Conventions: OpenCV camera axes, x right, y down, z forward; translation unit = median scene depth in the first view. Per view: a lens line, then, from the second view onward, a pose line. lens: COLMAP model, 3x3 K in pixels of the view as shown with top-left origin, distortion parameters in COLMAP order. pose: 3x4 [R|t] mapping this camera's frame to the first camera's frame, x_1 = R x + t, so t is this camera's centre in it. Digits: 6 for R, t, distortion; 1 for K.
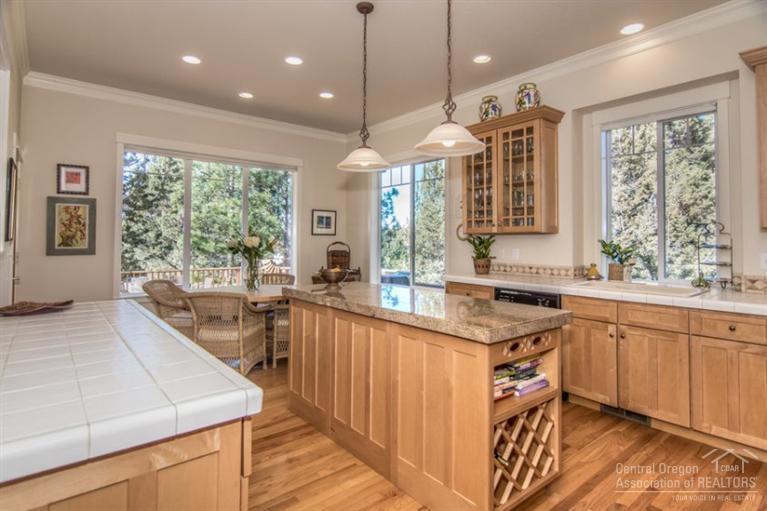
lens RADIAL K [[410.7, 0, 385.0], [0, 410.7, 236.8], [0, 0, 1]] dist [-0.001427, -0.000877]
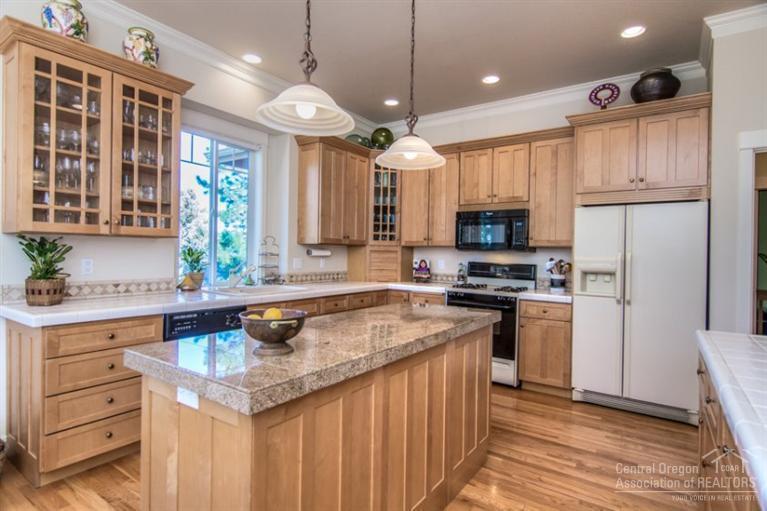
lens RADIAL K [[411.0, 0, 383.5], [0, 411.0, 255.5], [0, 0, 1]] dist [0.000352, -0.000077]
pose [[-0.273237, -0.018579, 0.961767, -0.469849], [-0.027140, 0.999564, 0.011599, 0.003514], [-0.961564, -0.022933, -0.273622, 0.775870]]
